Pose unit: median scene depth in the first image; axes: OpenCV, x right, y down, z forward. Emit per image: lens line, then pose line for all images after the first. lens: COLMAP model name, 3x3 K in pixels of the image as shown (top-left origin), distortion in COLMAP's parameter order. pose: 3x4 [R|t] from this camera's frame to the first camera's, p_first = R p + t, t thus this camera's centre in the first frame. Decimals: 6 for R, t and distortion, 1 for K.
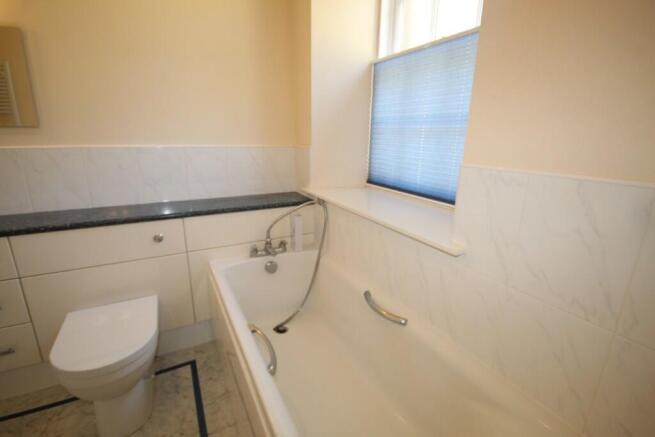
lens RADIAL K [[308.4, 0, 327.1], [0, 308.4, 219.9], [0, 0, 1]] dist [0.000158, 0.000037]
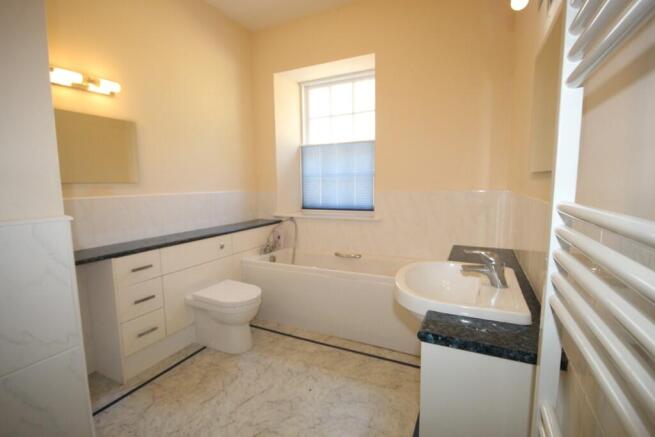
lens RADIAL K [[303.9, 0, 329.5], [0, 303.9, 214.7], [0, 0, 1]] dist [-0.001313, 0.000113]
pose [[0.812638, -0.085561, 0.576454, -0.963473], [0.179648, 0.977771, -0.108126, 0.167236], [-0.554388, 0.191426, 0.809944, -0.645376]]
